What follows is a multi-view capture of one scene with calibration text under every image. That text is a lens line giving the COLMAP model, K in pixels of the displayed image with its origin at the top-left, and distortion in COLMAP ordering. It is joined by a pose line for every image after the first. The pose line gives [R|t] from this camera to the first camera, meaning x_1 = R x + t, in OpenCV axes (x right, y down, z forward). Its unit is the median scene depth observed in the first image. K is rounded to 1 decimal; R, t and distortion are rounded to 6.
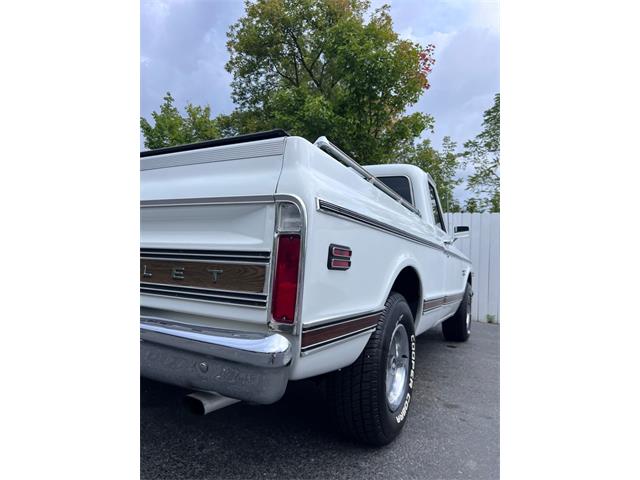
lens RADIAL K [[347.3, 0, 320.9], [0, 347.3, 229.4], [0, 0, 1]] dist [0.002406, 0.000118]
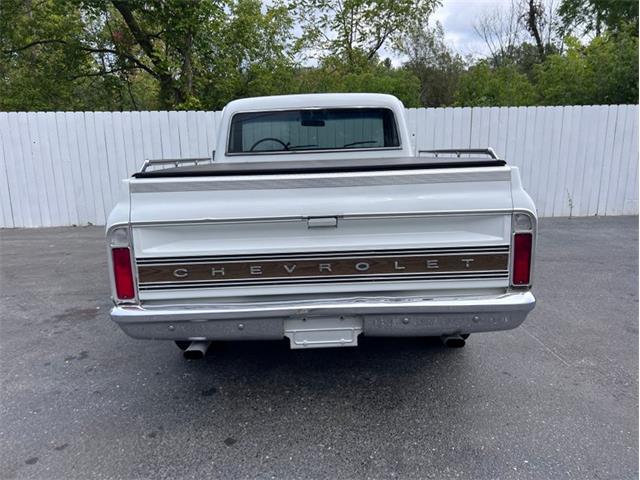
lens RADIAL K [[460.0, 0, 319.0], [0, 460.0, 226.9], [0, 0, 1]] dist [0.006180, -0.008024]
pose [[0.862394, -0.164446, 0.478784, -0.166444], [0.020975, 0.956564, 0.290766, -0.056918], [-0.505803, -0.240712, 0.828385, -0.026235]]
